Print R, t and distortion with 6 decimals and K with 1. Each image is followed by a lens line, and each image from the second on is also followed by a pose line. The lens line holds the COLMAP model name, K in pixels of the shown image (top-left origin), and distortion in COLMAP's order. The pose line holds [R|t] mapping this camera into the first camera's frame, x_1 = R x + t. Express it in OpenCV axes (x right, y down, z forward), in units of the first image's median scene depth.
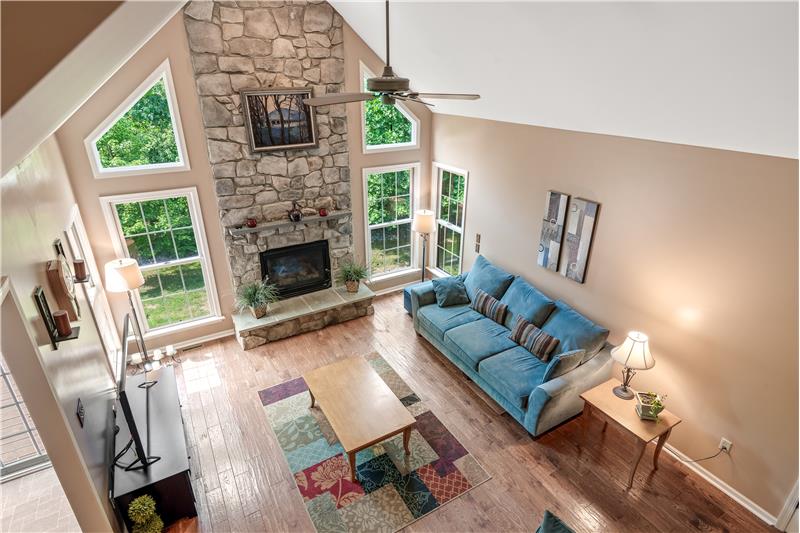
lens RADIAL K [[425.6, 0, 400.0], [0, 425.6, 266.5], [0, 0, 1]] dist [0.002974, 0.000077]
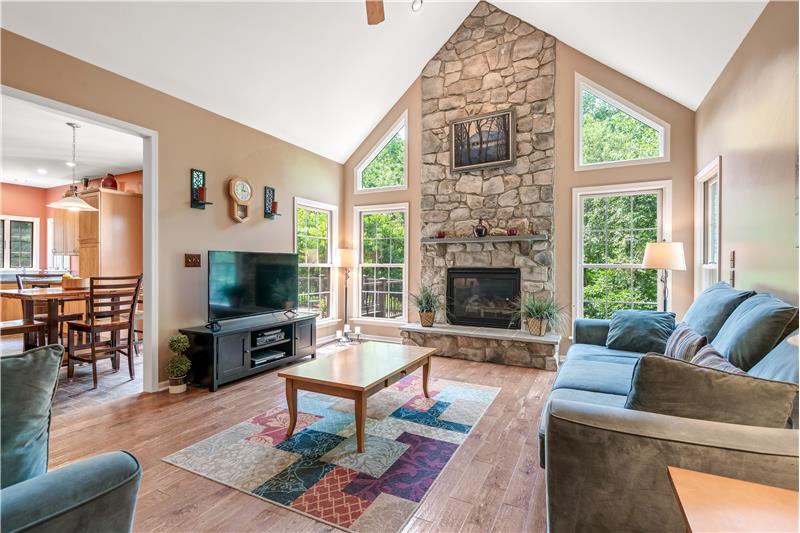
lens RADIAL K [[377.7, 0, 400.0], [0, 377.7, 266.5], [0, 0, 1]] dist [0.011135, -0.000020]
pose [[0.543723, 0.003022, -0.839259, 0.399938], [-0.343842, 0.913019, -0.219473, 0.216432], [0.765597, 0.407905, 0.497469, 0.484063]]
